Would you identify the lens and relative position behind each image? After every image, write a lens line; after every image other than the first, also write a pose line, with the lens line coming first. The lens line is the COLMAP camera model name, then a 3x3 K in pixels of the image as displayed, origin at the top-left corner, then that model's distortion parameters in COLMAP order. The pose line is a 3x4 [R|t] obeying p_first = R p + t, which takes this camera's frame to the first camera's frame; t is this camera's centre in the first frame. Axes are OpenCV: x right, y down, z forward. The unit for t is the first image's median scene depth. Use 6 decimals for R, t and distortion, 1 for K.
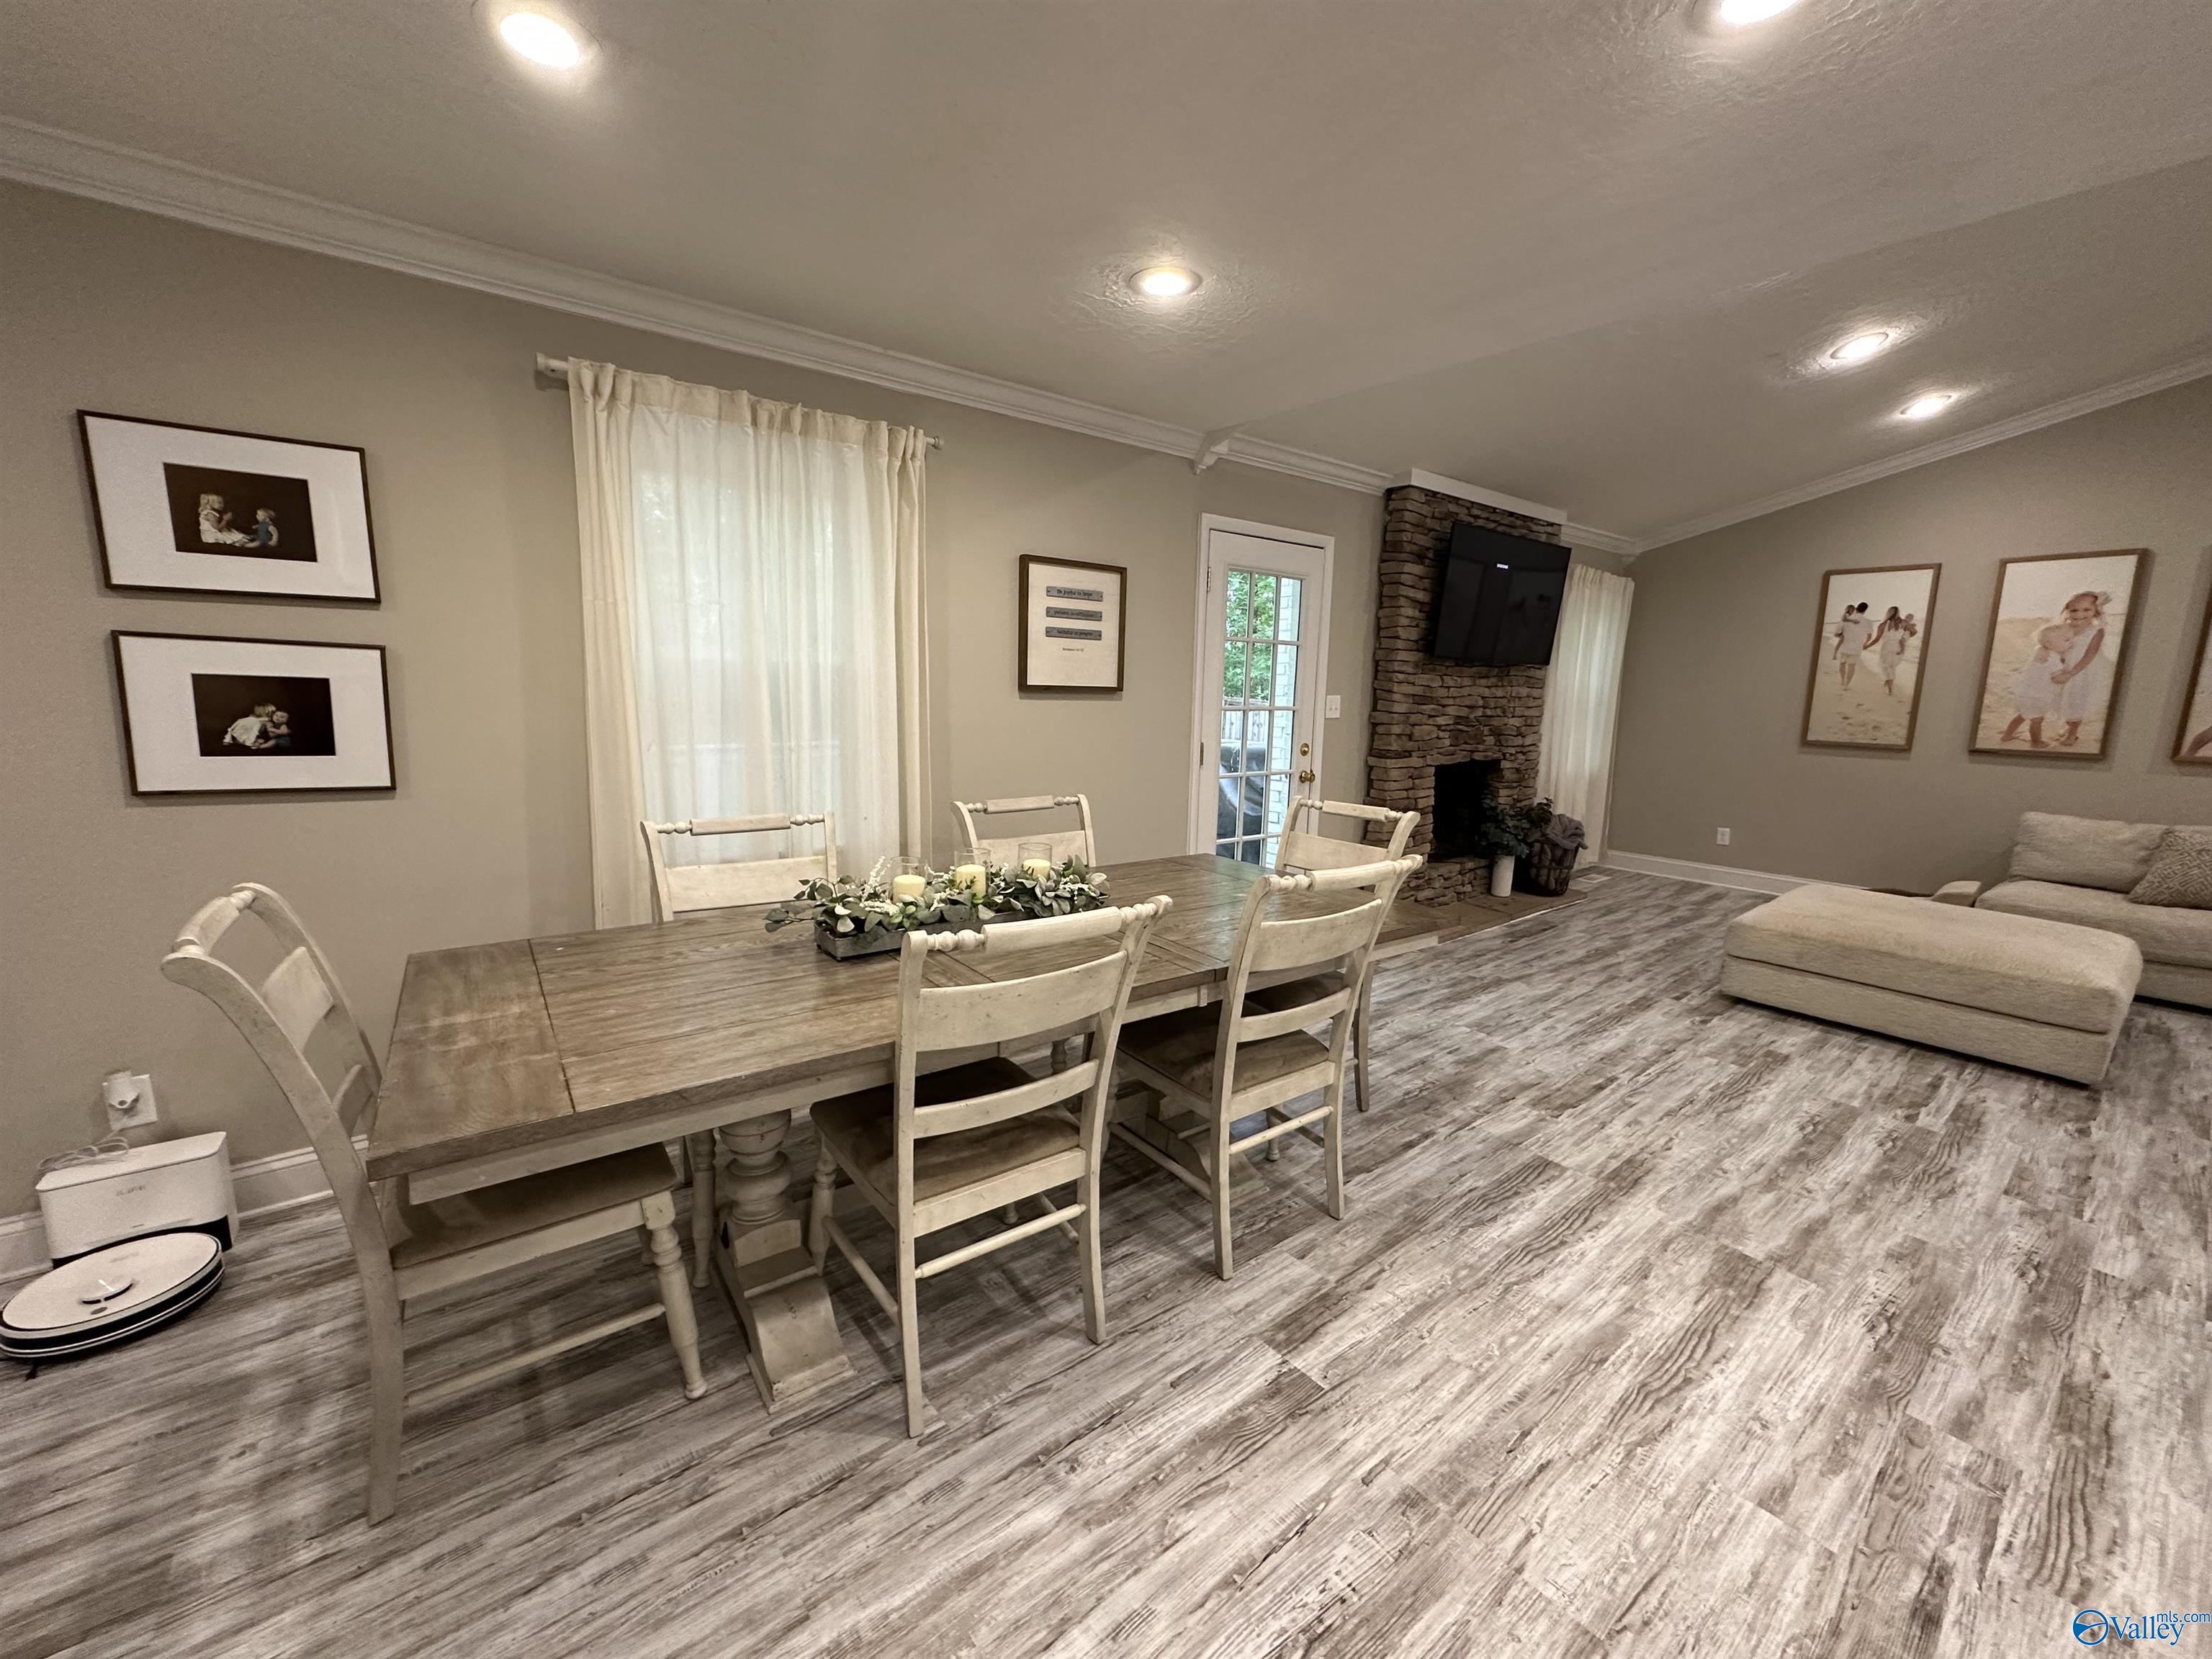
lens RADIAL K [[881.8, 0, 1114.2], [0, 881.8, 830.2], [0, 0, 1]] dist [-0.006233, 0.001789]
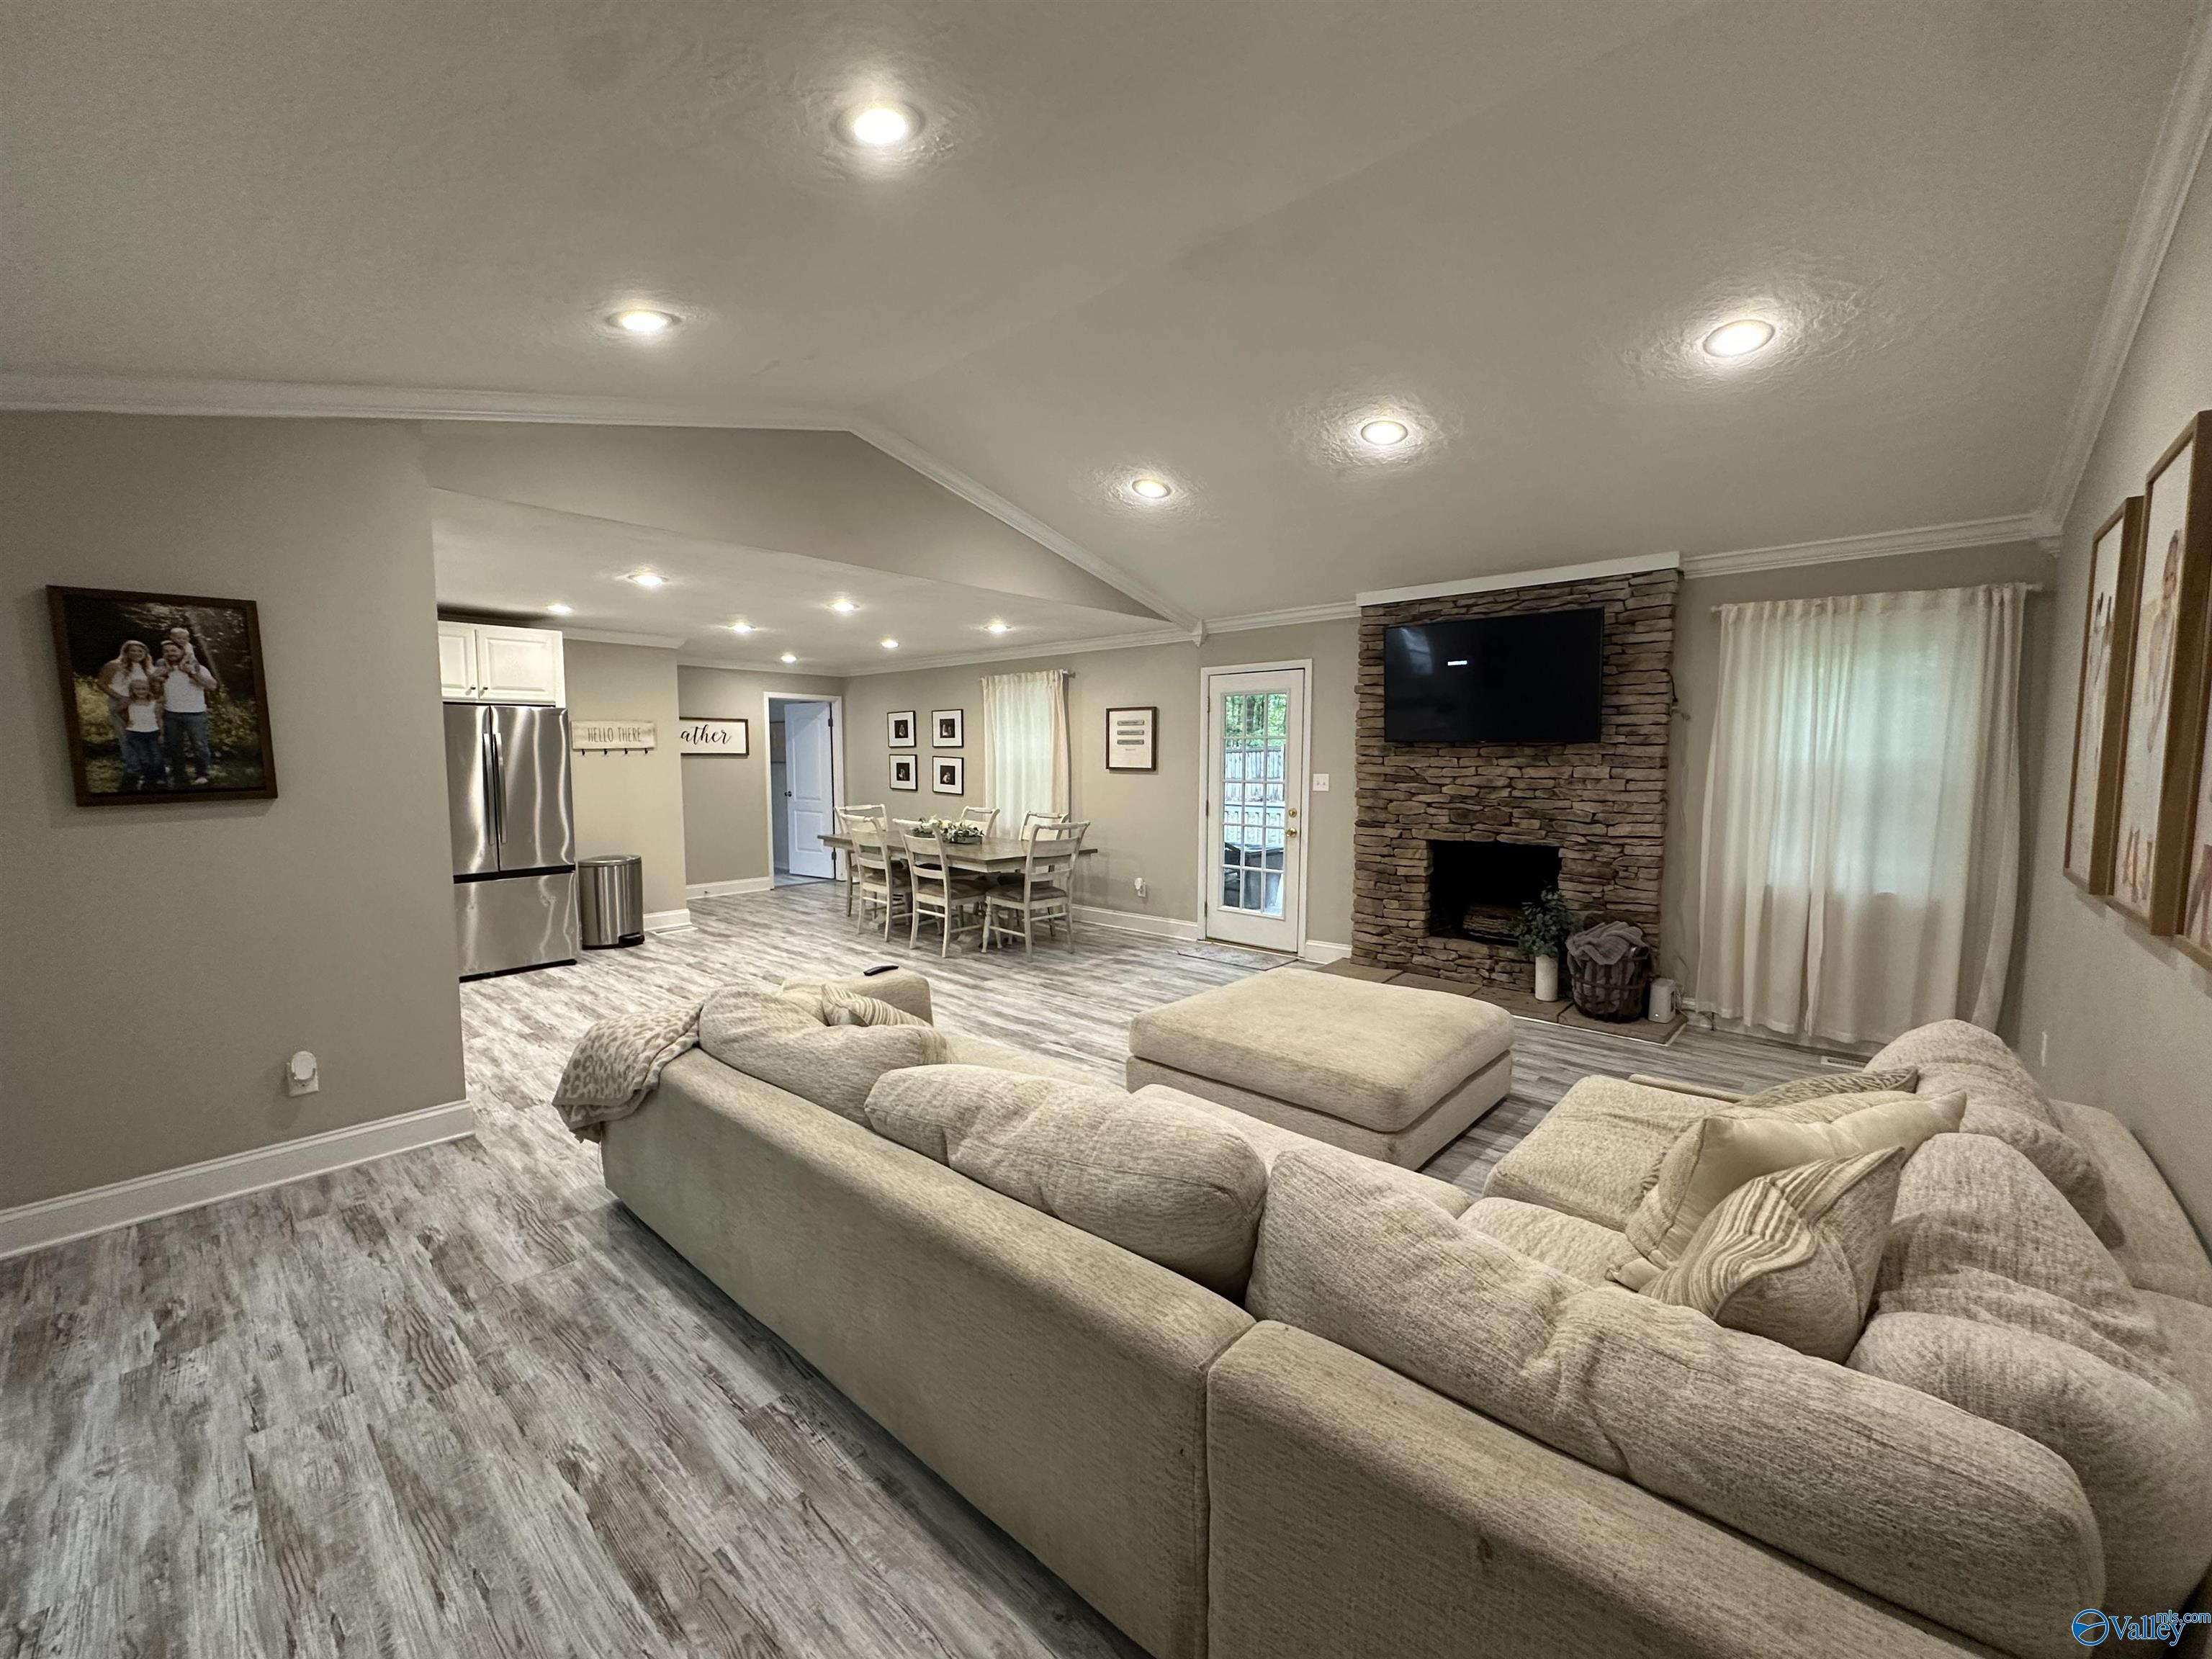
lens RADIAL K [[881.8, 0, 1099.2], [0, 881.8, 828.1], [0, 0, 1]] dist [-0.006233, 0.001789]
pose [[0.159220, 0.062641, -0.985254, 1.467637], [-0.161471, 0.986198, 0.036607, -0.066783], [0.973949, 0.153262, 0.167137, 0.461684]]
